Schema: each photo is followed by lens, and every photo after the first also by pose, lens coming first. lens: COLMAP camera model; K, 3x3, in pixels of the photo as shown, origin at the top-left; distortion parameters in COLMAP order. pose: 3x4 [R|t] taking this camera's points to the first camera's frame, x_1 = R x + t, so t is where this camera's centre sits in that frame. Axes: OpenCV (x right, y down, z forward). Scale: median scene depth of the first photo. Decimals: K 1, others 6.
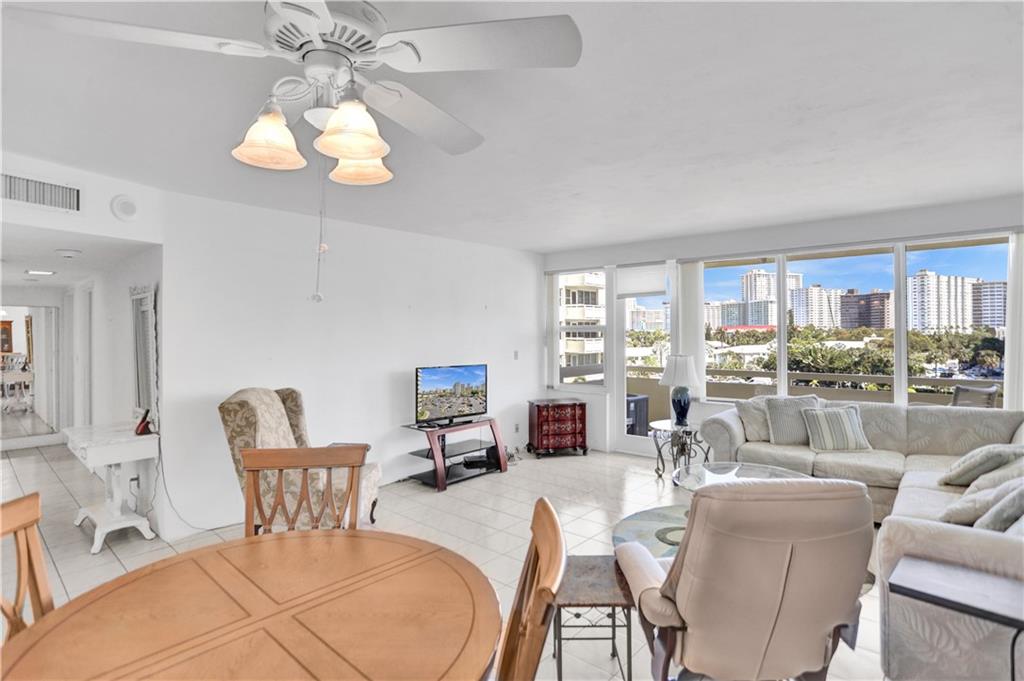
lens RADIAL K [[511.7, 0, 501.9], [0, 511.7, 333.0], [0, 0, 1]] dist [-0.069219, 0.028757]
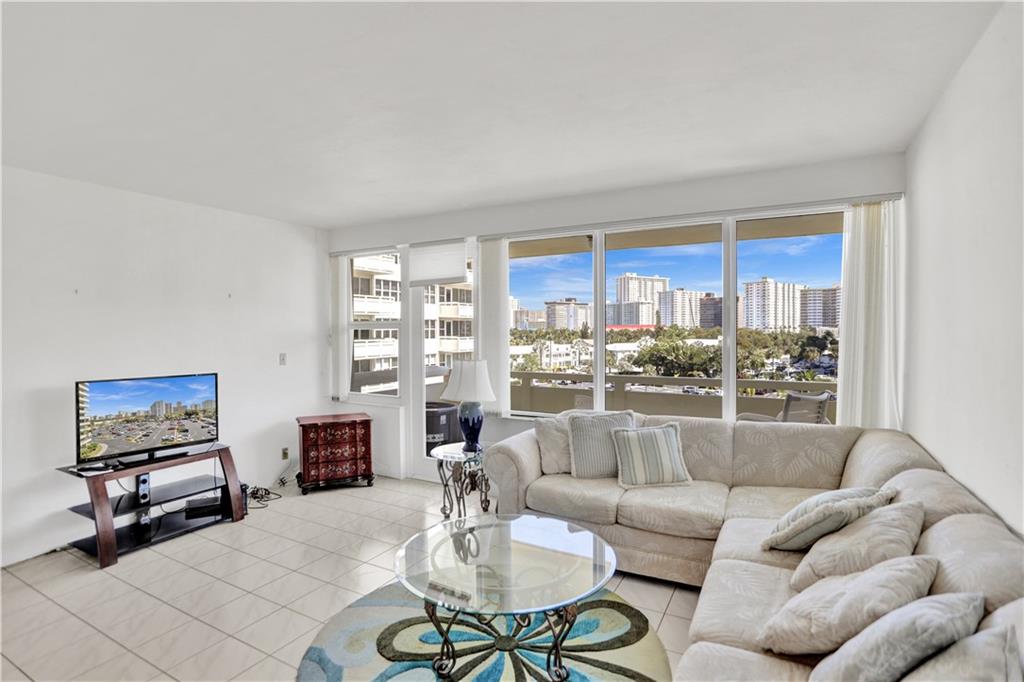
lens RADIAL K [[504.1, 0, 500.8], [0, 504.1, 345.8], [0, 0, 1]] dist [-0.061108, 0.000533]
pose [[0.976364, -0.005689, 0.216056, 0.212289], [-0.000372, 0.999608, 0.028002, 0.002287], [-0.216131, -0.027420, 0.975979, 0.230243]]
